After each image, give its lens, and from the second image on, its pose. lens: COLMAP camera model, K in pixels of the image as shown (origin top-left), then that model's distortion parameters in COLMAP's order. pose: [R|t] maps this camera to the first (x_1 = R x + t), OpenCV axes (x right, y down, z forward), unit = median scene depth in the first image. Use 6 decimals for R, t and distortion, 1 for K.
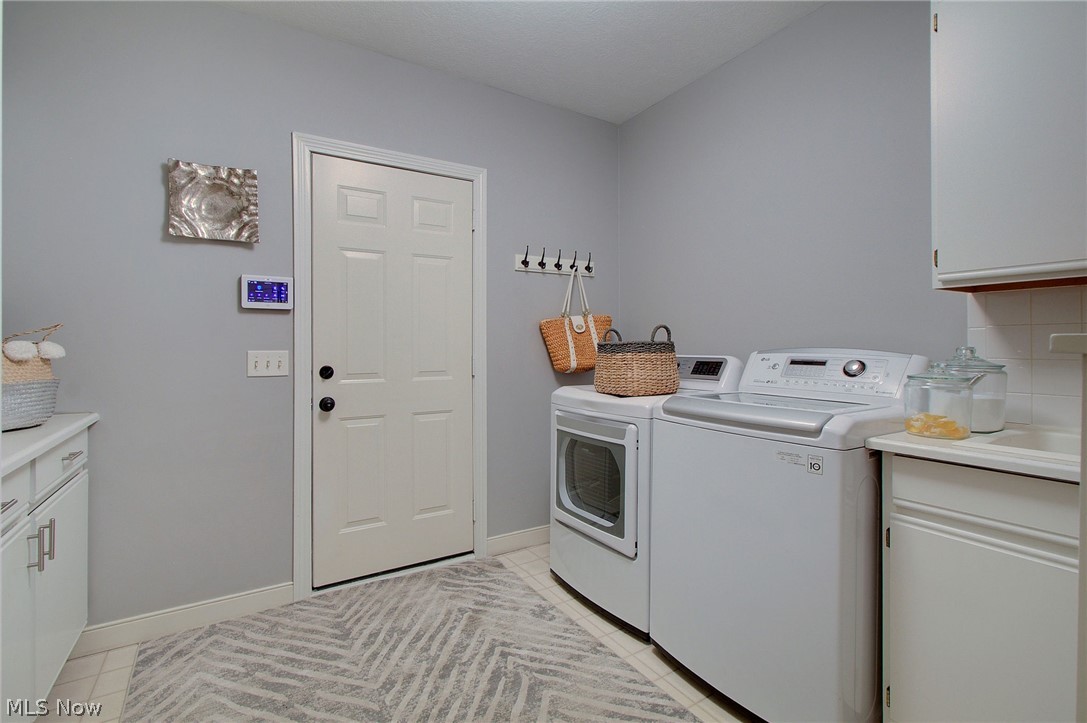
lens RADIAL K [[498.5, 0, 541.0], [0, 498.5, 355.3], [0, 0, 1]] dist [-0.000360, 0.000016]
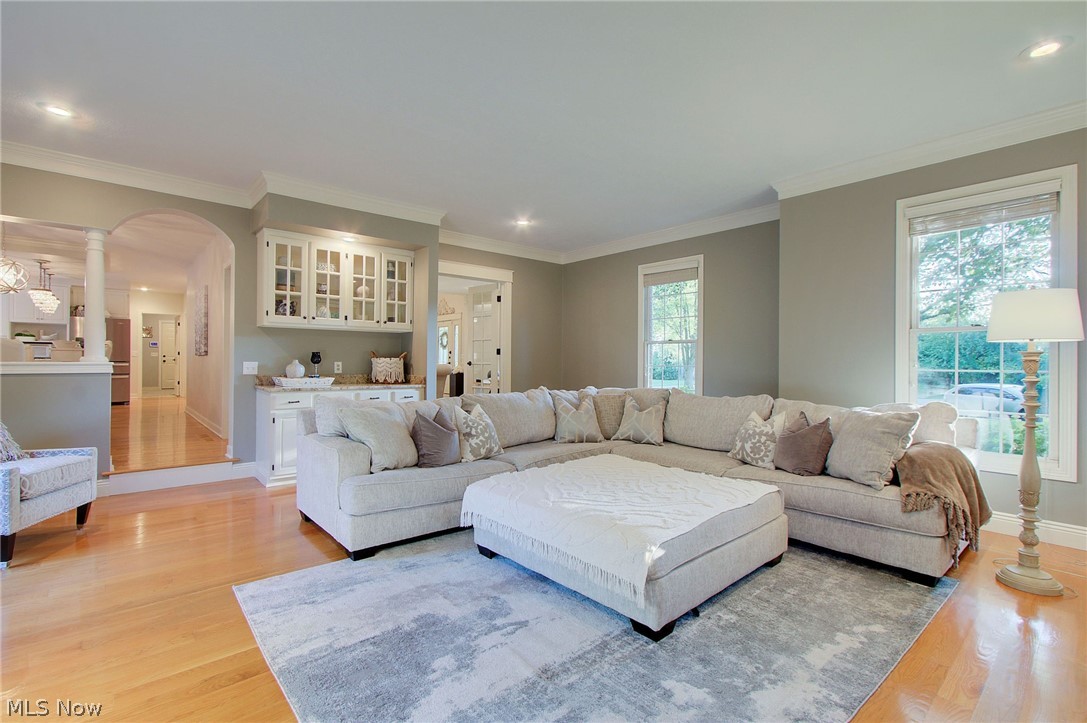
lens RADIAL K [[498.5, 0, 543.9], [0, 498.5, 359.1], [0, 0, 1]] dist [-0.000360, 0.000016]
pose [[0.988308, 0.000650, 0.152468, 3.778922], [0.000675, 0.999962, -0.008639, 0.145942], [-0.152468, 0.008641, 0.988271, -6.725397]]
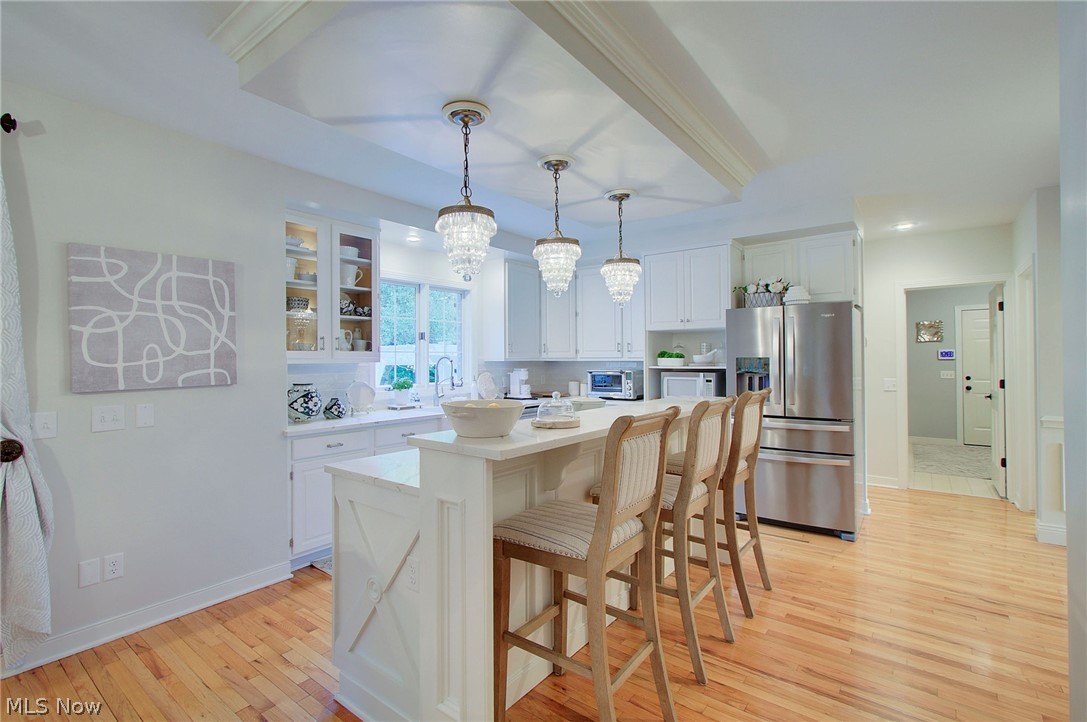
lens RADIAL K [[498.5, 0, 538.1], [0, 498.5, 358.8], [0, 0, 1]] dist [-0.000360, 0.000016]
pose [[0.340558, -0.008750, -0.940183, 1.771919], [0.003838, 0.999961, -0.007916, -0.080593], [0.940216, -0.000913, 0.340578, -2.900963]]
